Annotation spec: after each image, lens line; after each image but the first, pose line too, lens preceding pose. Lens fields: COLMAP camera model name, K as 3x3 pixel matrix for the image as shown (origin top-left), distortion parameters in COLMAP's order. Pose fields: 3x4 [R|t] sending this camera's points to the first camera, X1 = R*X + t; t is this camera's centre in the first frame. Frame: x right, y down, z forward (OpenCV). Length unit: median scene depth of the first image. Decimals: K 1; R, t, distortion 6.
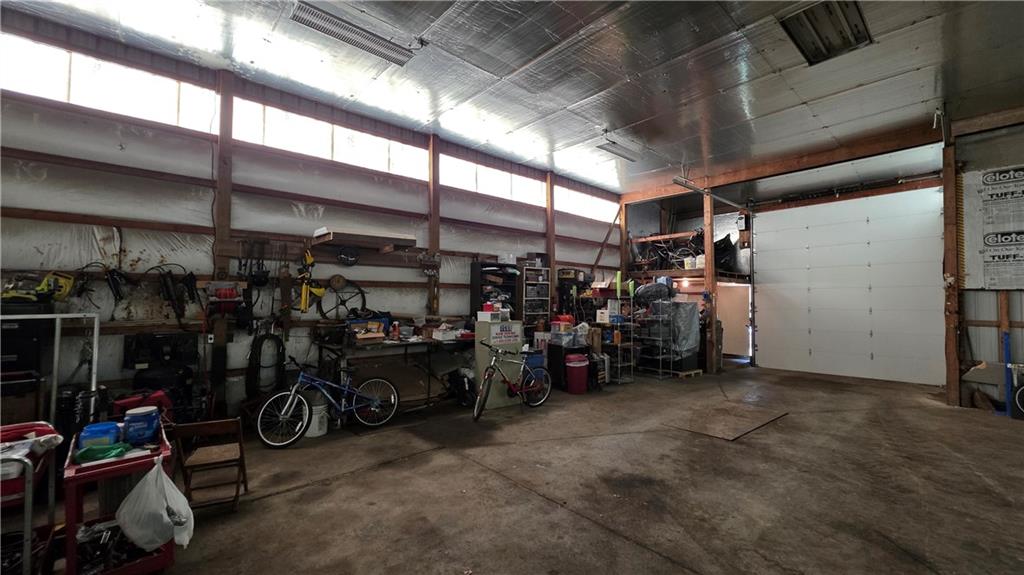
lens RADIAL K [[410.7, 0, 512.1], [0, 410.7, 288.6], [0, 0, 1]] dist [0.000223, 0.000361]
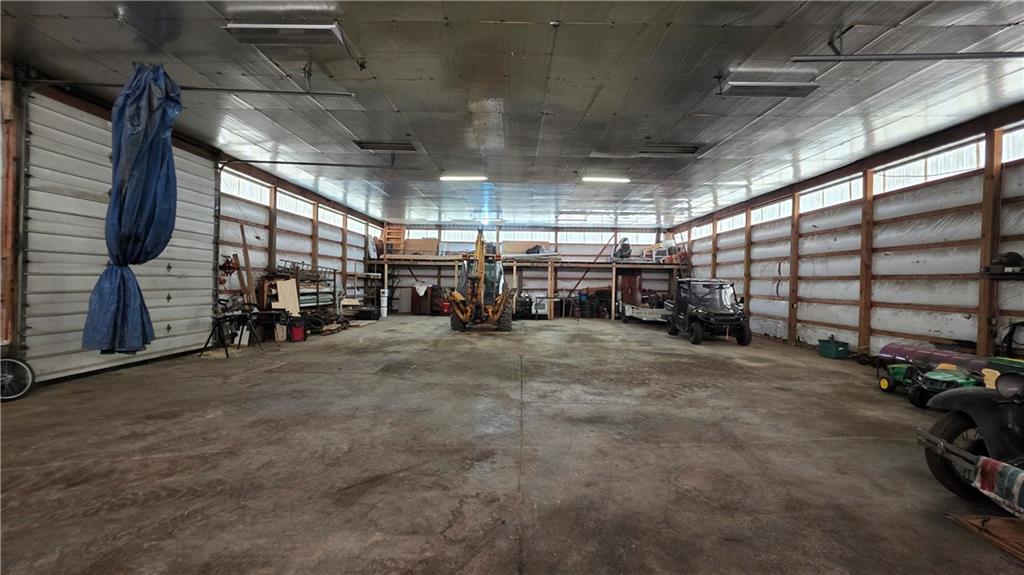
lens RADIAL K [[410.7, 0, 515.6], [0, 410.7, 289.4], [0, 0, 1]] dist [0.000223, 0.000361]
pose [[-0.738907, -0.028413, 0.673208, -0.130510], [-0.039897, 0.999202, -0.001620, 0.028235], [-0.672625, -0.028056, -0.739452, 1.094725]]
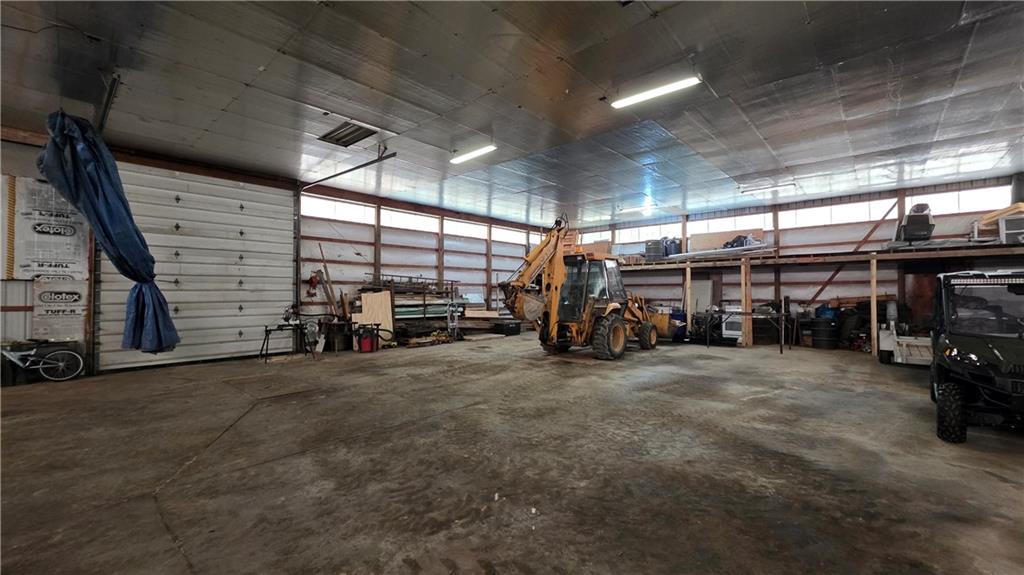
lens RADIAL K [[410.7, 0, 512.9], [0, 410.7, 287.5], [0, 0, 1]] dist [0.000223, 0.000361]
pose [[-0.114143, 0.007942, 0.993433, -0.101312], [-0.028357, 0.999535, -0.011249, -0.008263], [-0.993059, -0.029455, -0.113865, -0.606636]]
